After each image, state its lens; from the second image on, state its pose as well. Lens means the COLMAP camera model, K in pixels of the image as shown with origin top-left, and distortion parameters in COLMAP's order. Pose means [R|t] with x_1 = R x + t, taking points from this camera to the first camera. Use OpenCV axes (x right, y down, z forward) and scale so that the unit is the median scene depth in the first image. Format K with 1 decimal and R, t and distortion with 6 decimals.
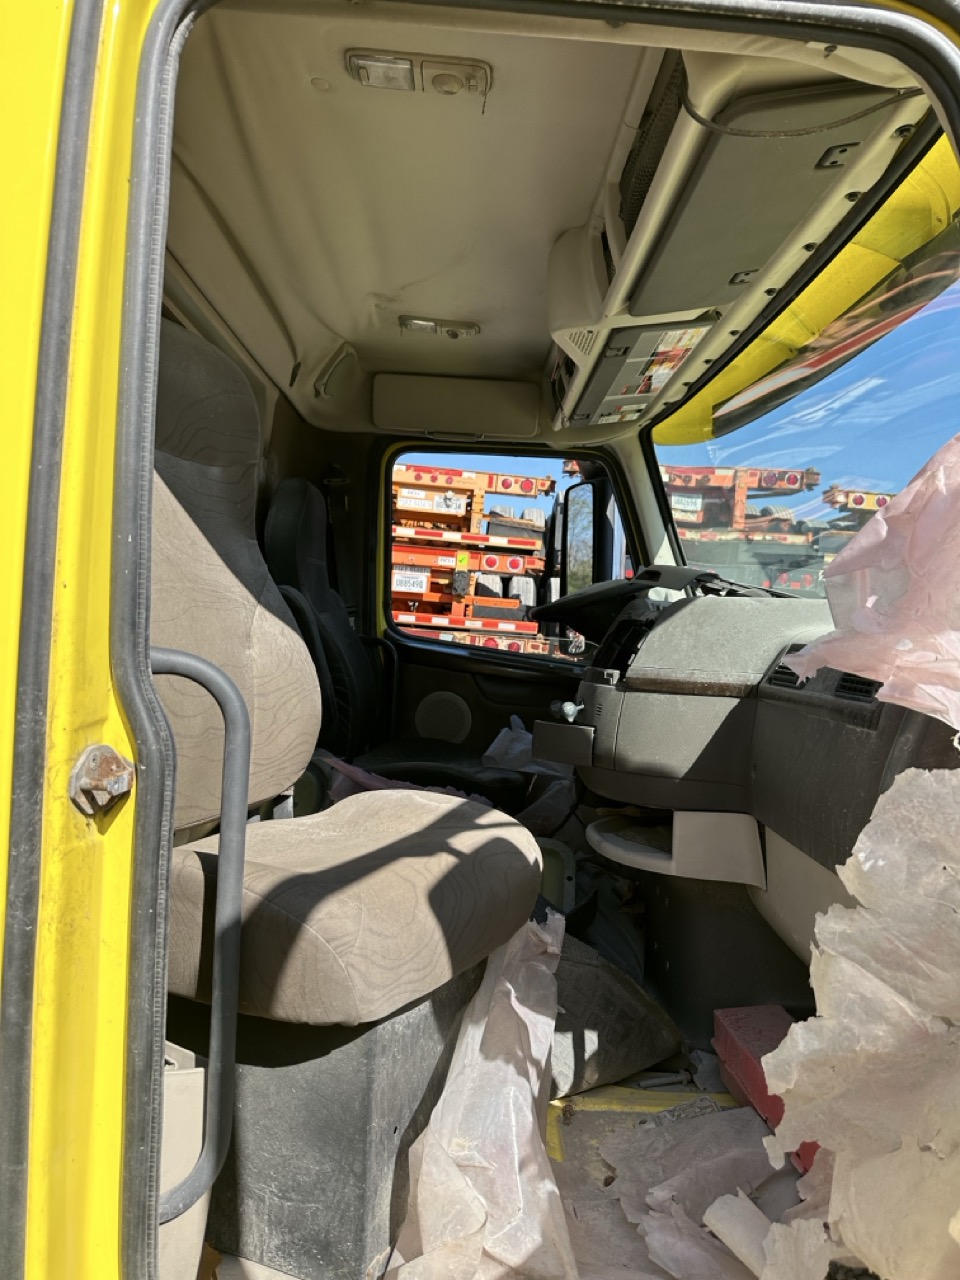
lens RADIAL K [[897.4, 0, 459.8], [0, 897.4, 650.2], [0, 0, 1]] dist [0.083362, -0.124066]
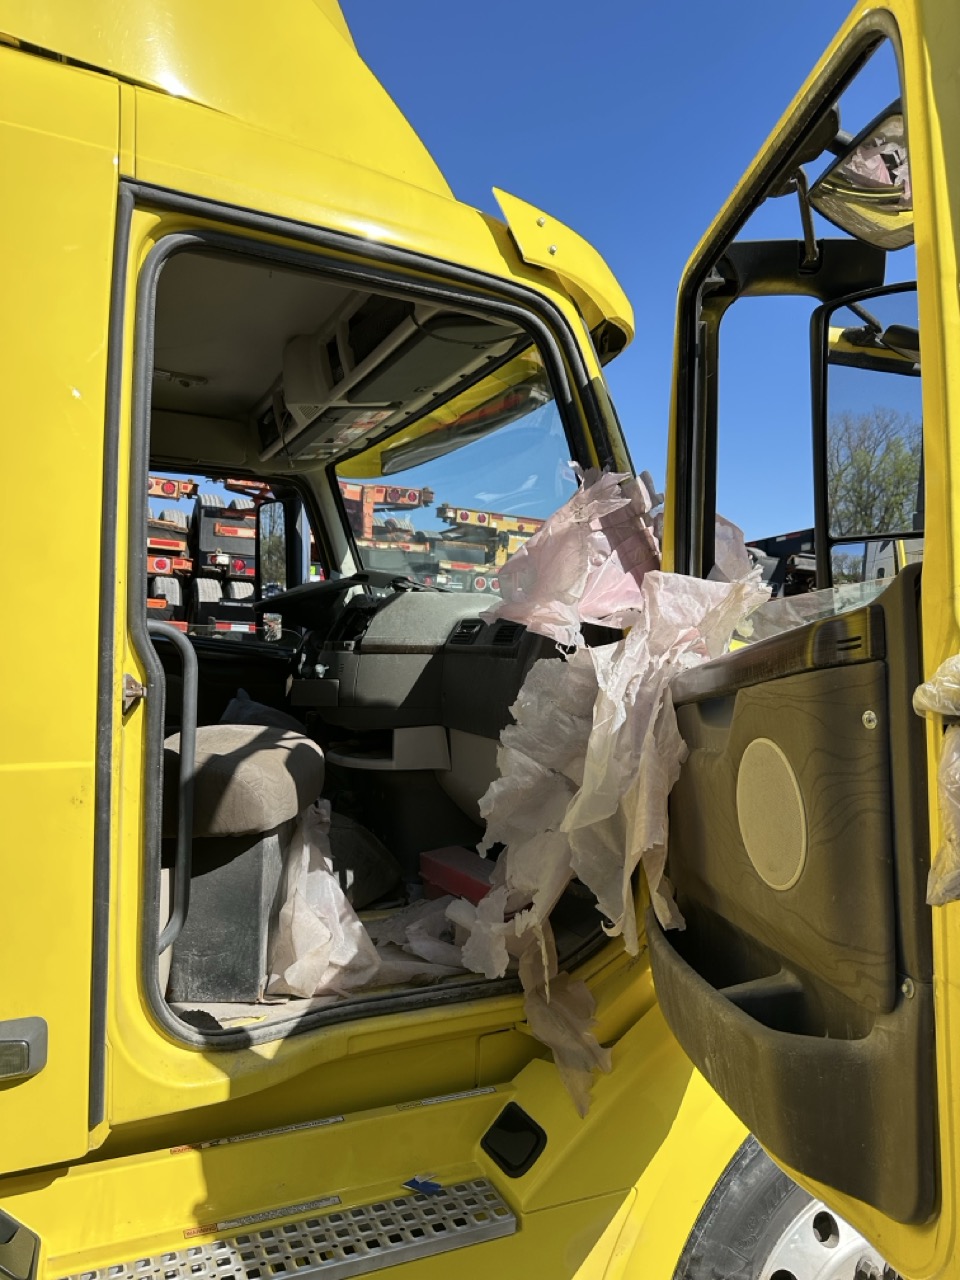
lens RADIAL K [[900.9, 0, 479.8], [0, 900.9, 649.8], [0, 0, 1]] dist [0.084424, -0.143465]
pose [[0.905692, -0.026730, 0.423093, -0.282175], [0.027820, 0.999606, 0.003600, 0.039010], [-0.423023, 0.008510, 0.906079, -0.474853]]
